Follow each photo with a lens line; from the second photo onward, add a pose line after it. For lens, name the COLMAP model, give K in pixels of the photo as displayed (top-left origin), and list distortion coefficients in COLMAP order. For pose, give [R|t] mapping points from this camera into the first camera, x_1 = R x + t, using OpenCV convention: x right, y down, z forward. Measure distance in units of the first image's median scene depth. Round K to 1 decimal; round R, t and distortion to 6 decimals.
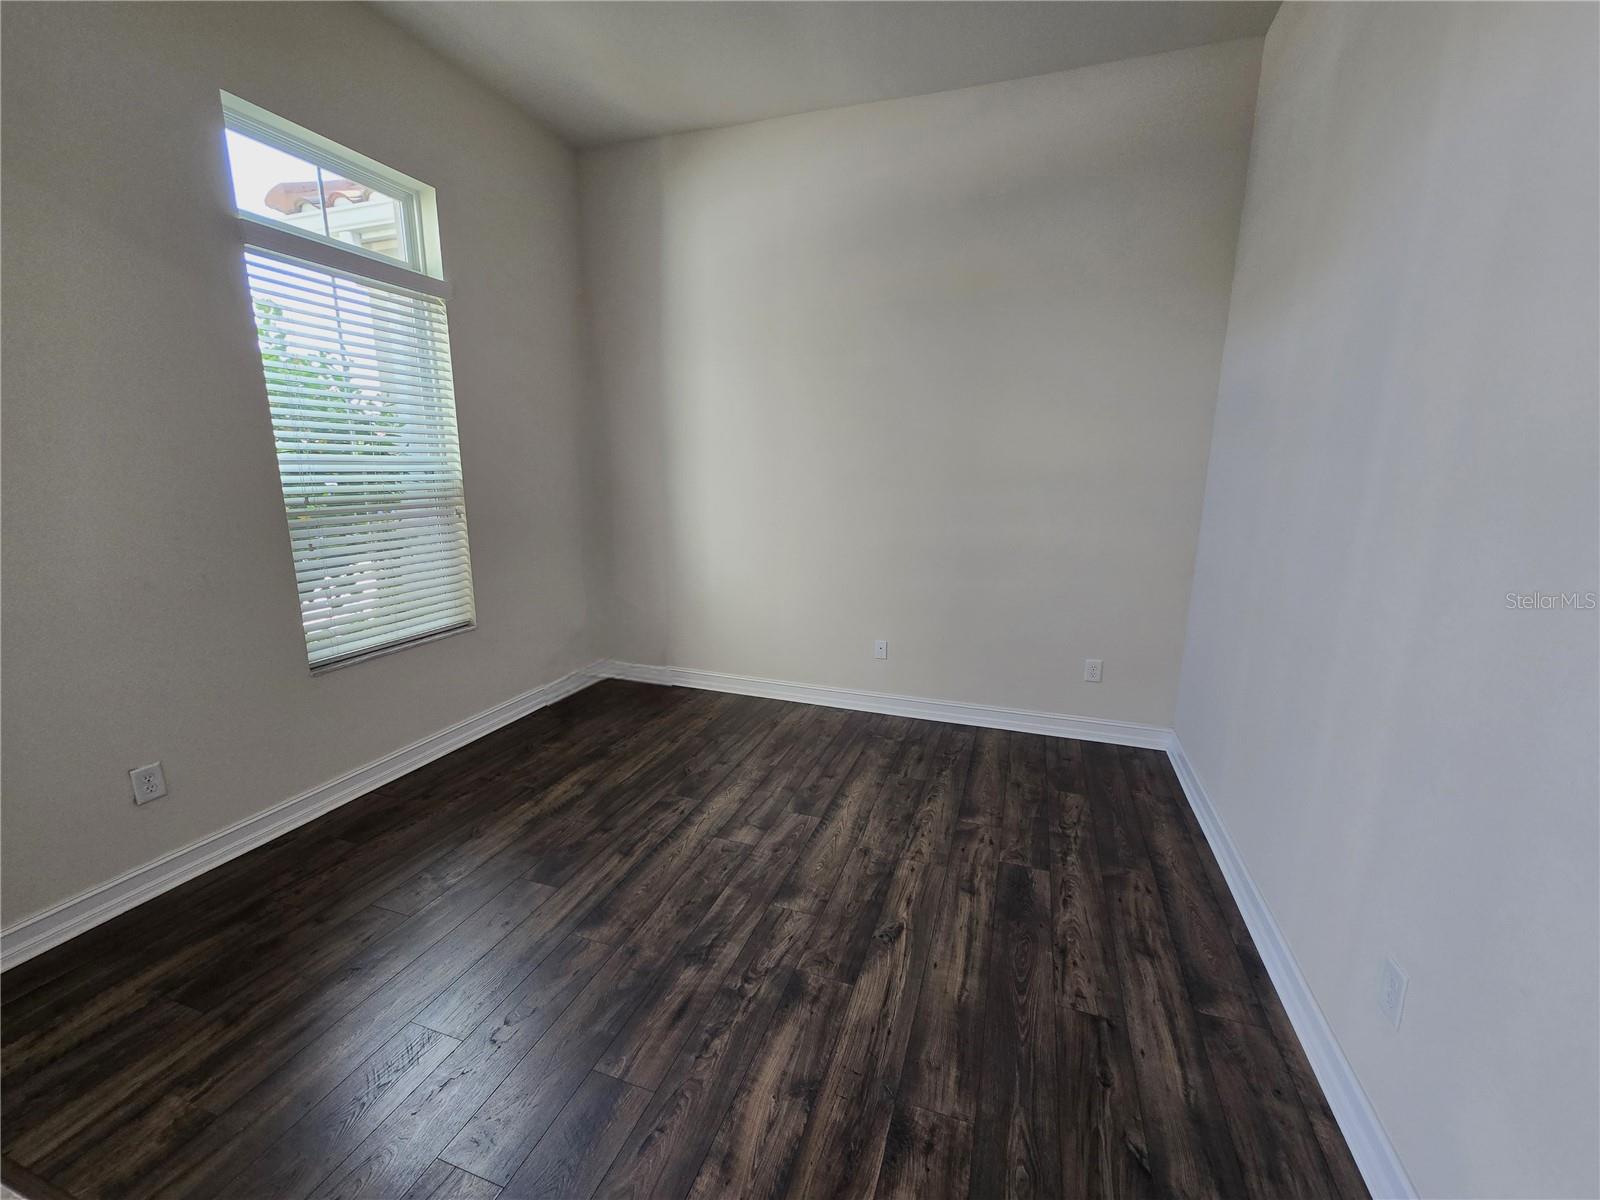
lens RADIAL K [[653.9, 0, 801.5], [0, 653.9, 598.9], [0, 0, 1]] dist [0.003137, 0.000432]
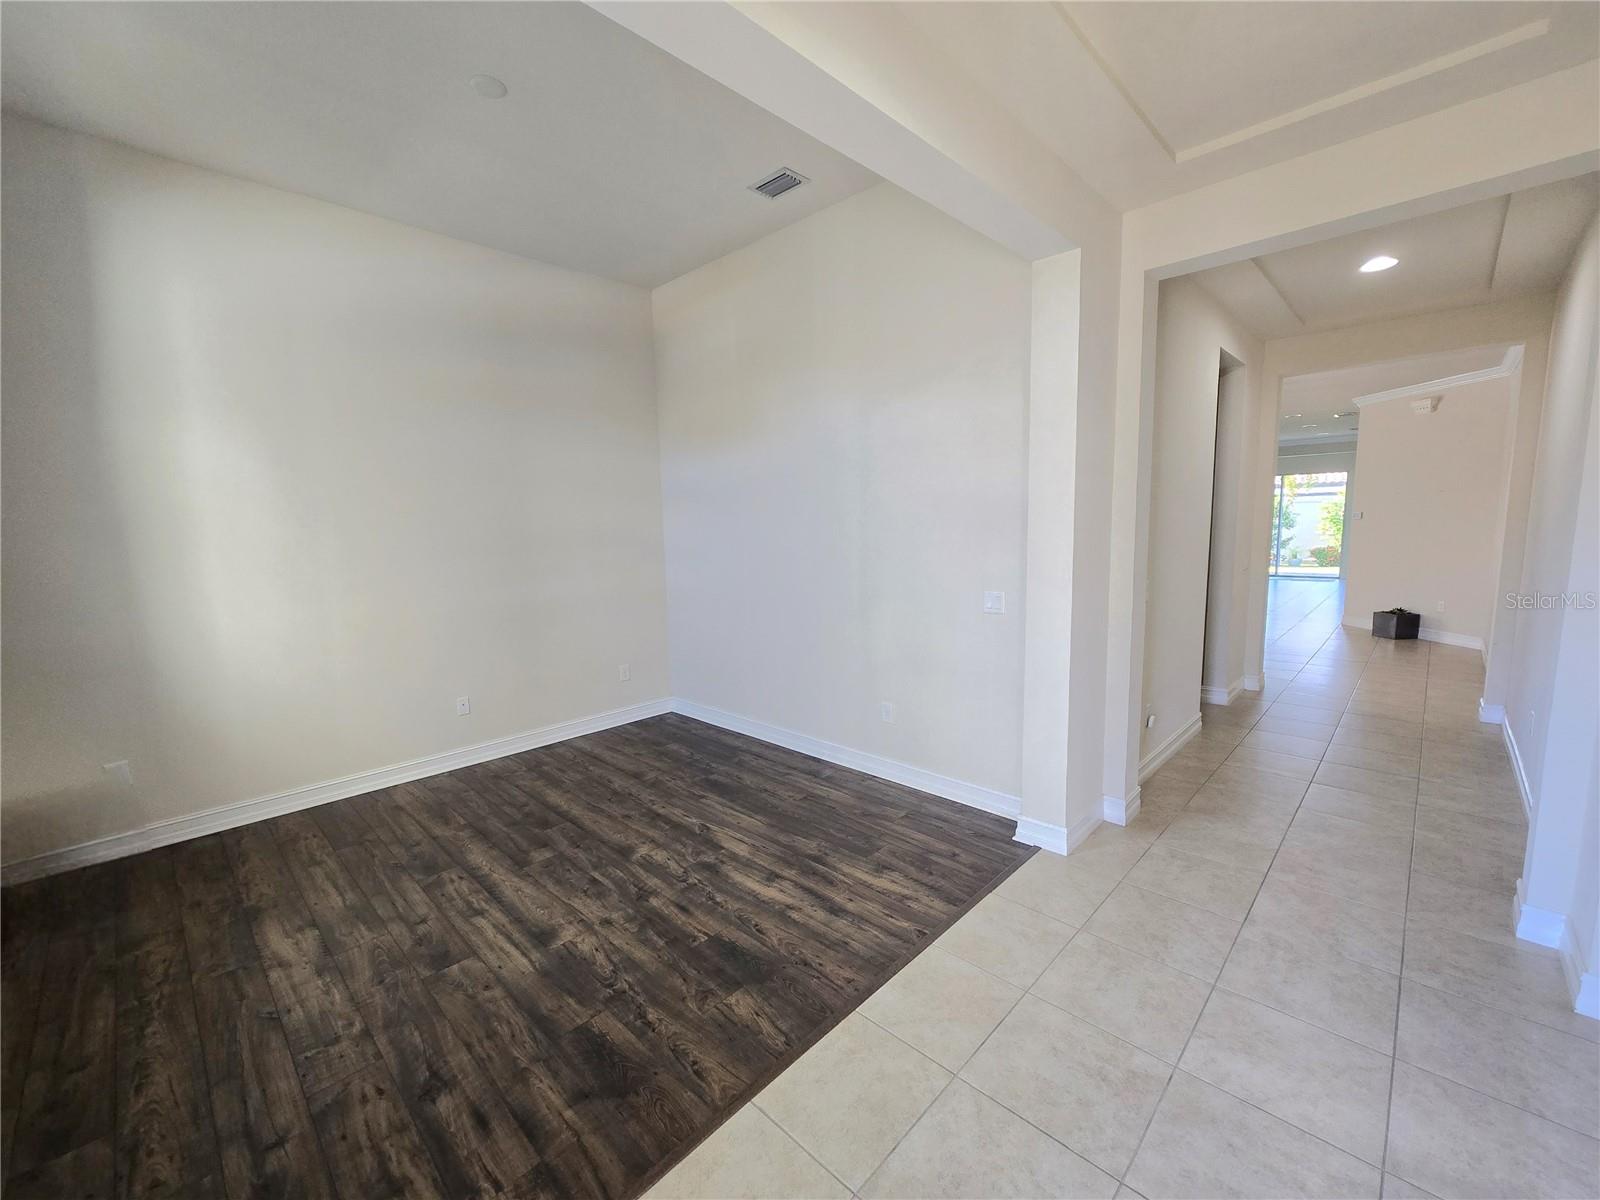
lens RADIAL K [[653.9, 0, 796.3], [0, 653.9, 598.3], [0, 0, 1]] dist [0.003137, 0.000432]
pose [[0.435836, -0.128801, 0.890762, -0.855701], [0.210809, 0.976785, 0.038094, -0.032284], [-0.874989, 0.171178, 0.452871, -0.001662]]
